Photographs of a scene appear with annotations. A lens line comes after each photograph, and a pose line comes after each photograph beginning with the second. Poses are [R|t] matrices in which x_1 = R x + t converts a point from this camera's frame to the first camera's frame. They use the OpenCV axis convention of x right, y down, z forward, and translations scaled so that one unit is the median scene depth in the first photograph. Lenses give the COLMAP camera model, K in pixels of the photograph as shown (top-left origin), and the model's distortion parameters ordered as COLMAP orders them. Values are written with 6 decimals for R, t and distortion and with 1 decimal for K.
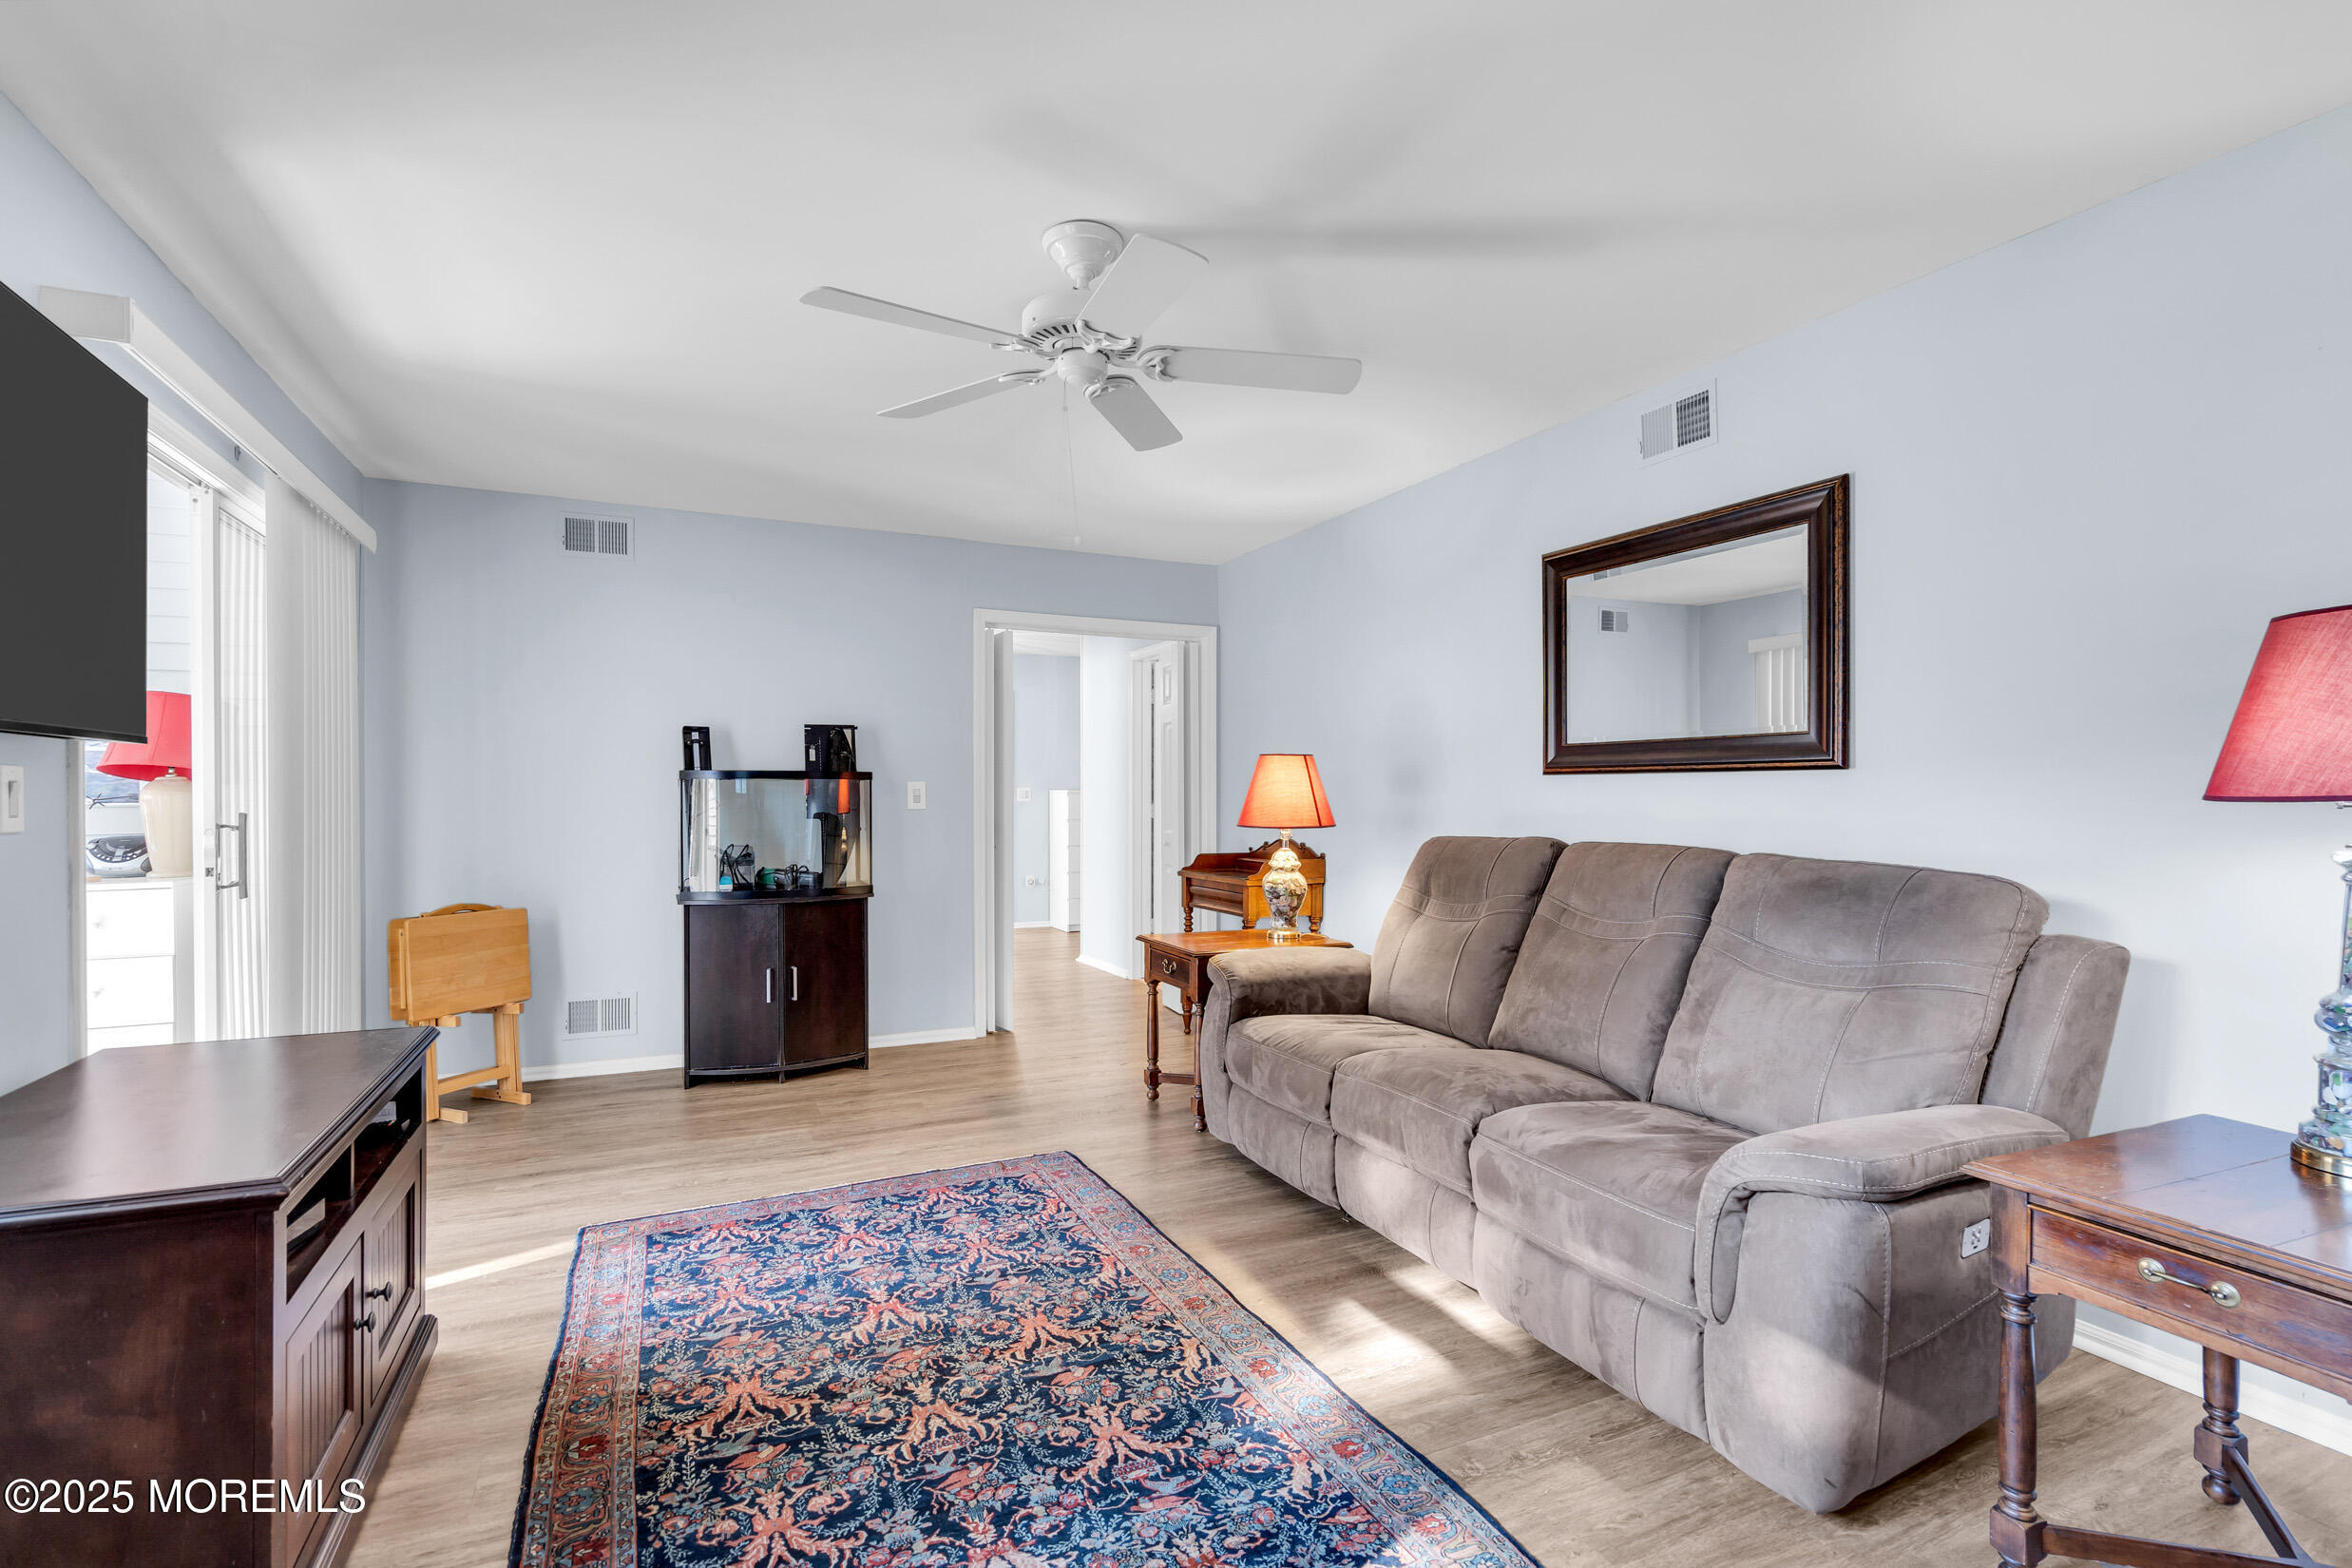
lens RADIAL K [[1054.6, 0, 1176.0], [0, 1054.6, 784.0], [0, 0, 1]] dist [-0.000171, 0.000006]
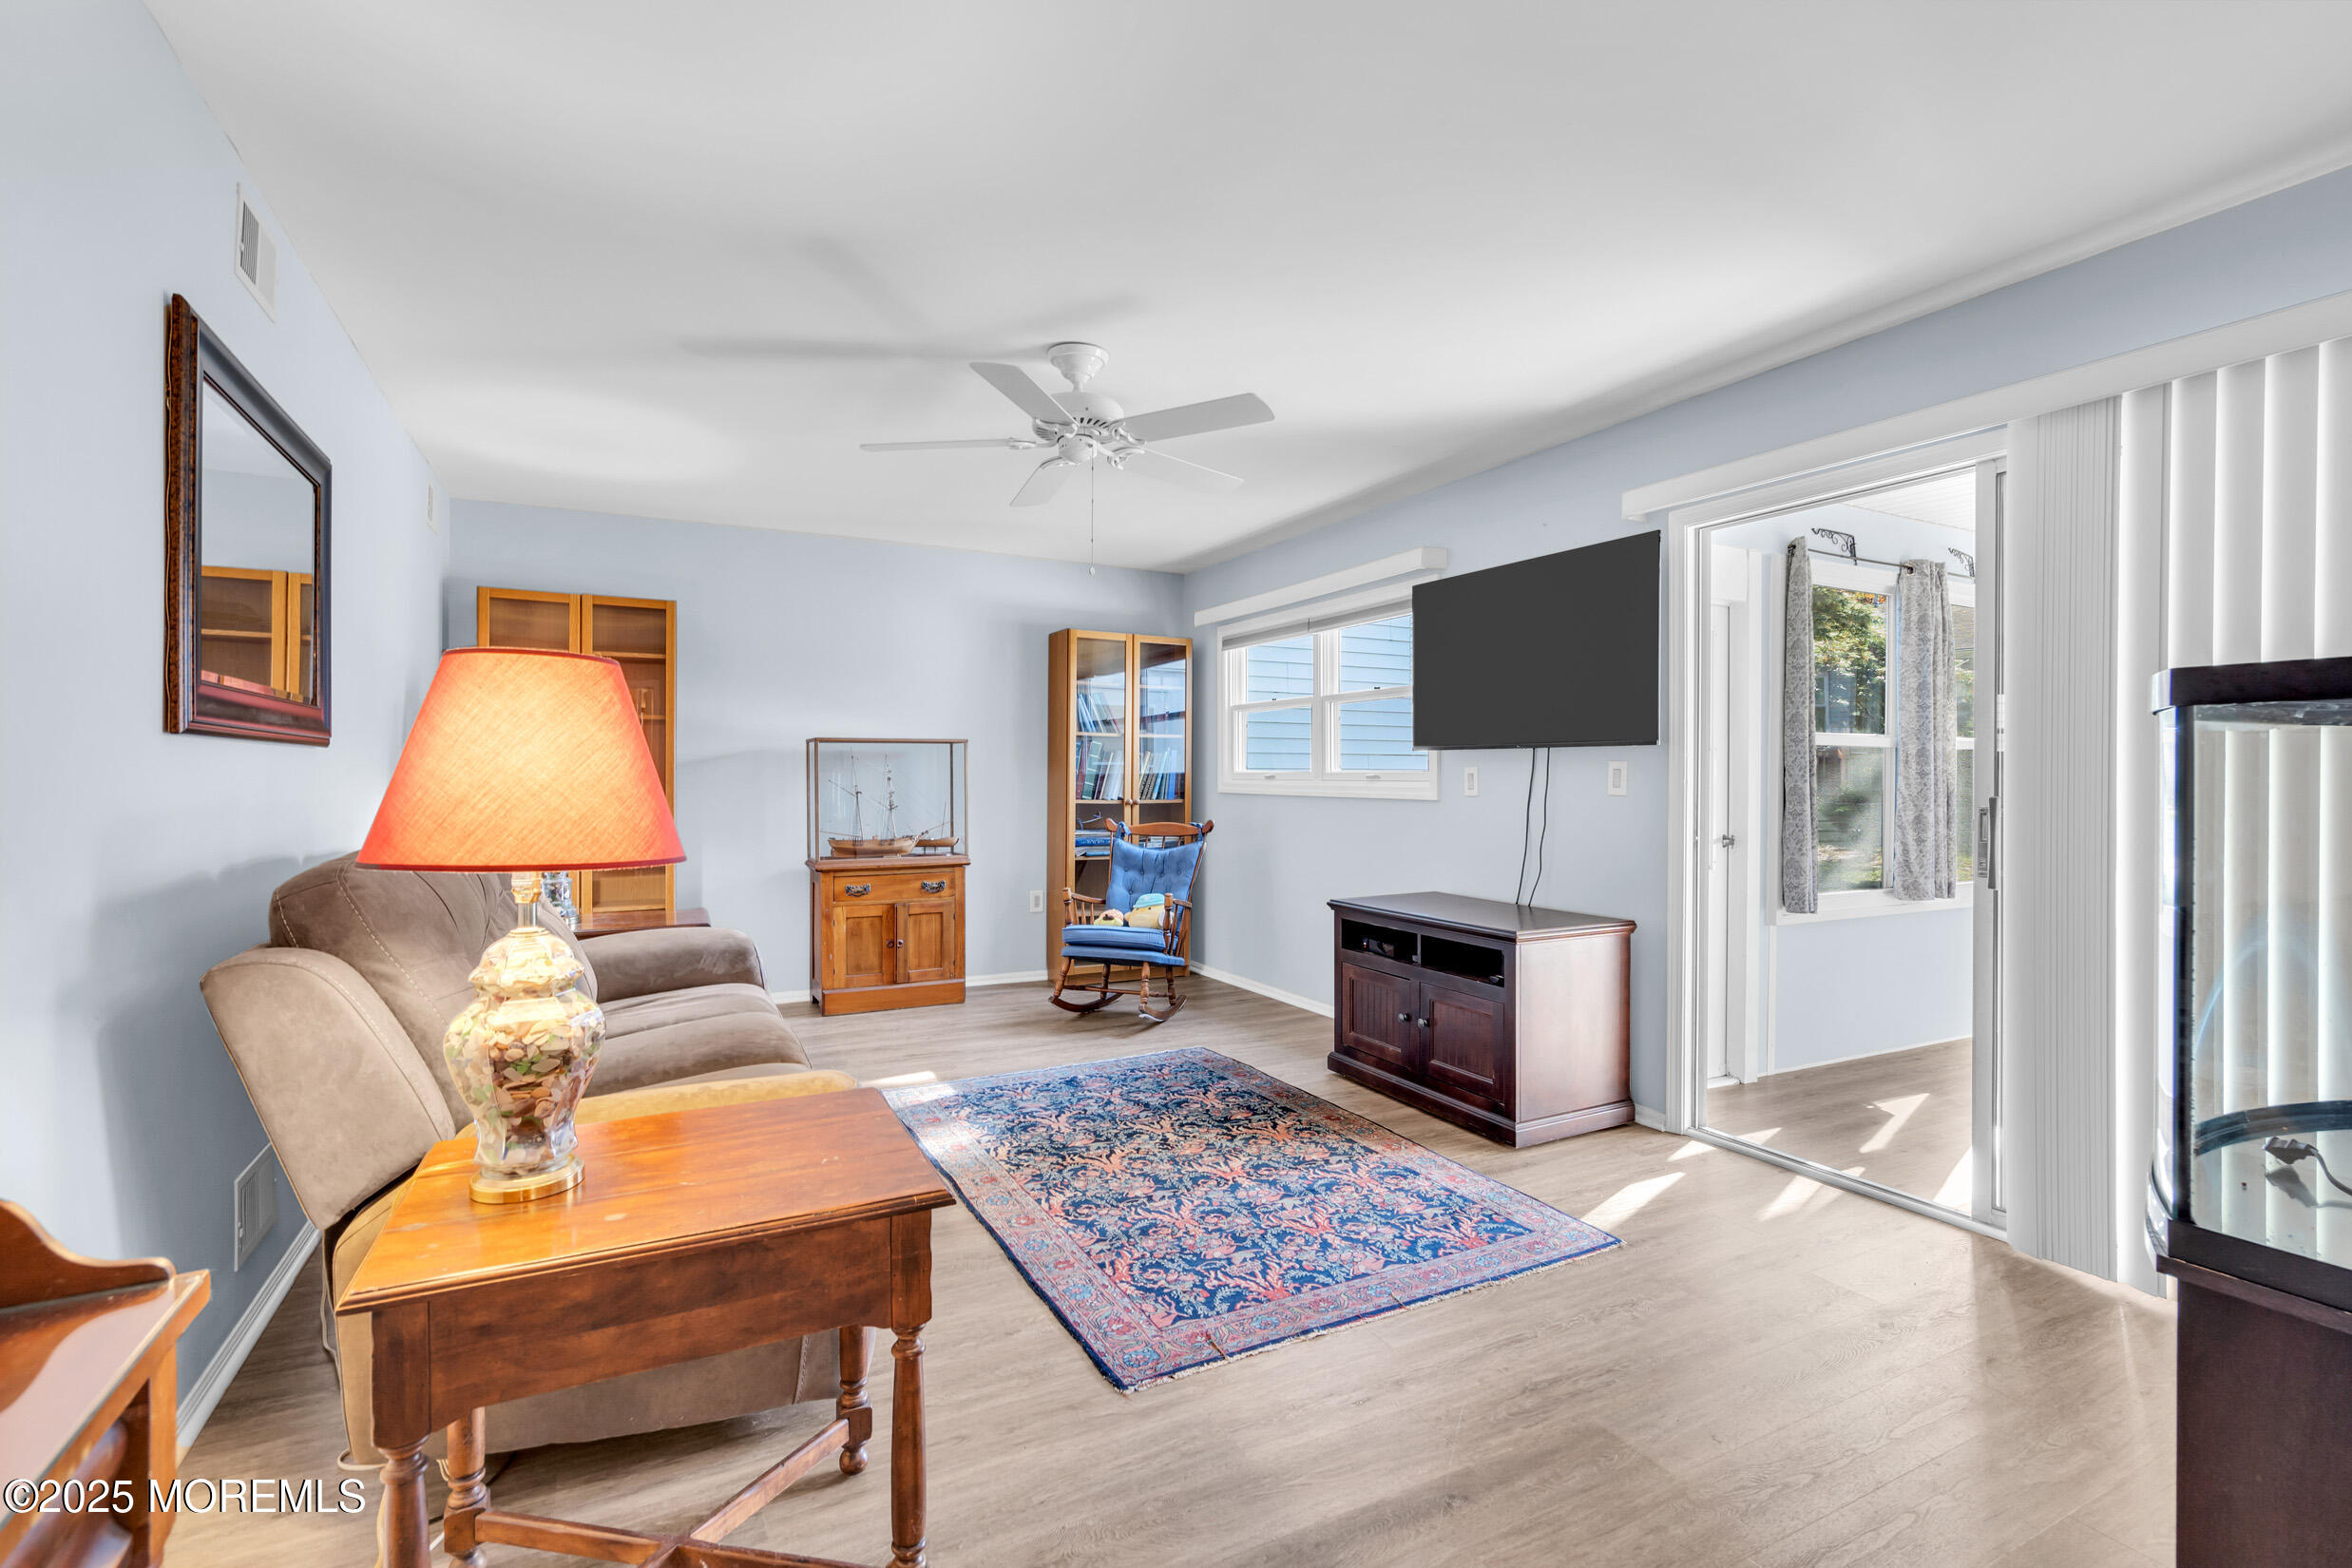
lens RADIAL K [[1054.6, 0, 1176.0], [0, 1054.6, 784.0], [0, 0, 1]] dist [-0.000171, 0.000006]
pose [[-0.999490, -0.002611, -0.031840, -0.158562], [-0.002586, 0.999996, -0.000844, 0.021668], [0.031842, -0.000761, -0.999493, 2.186280]]
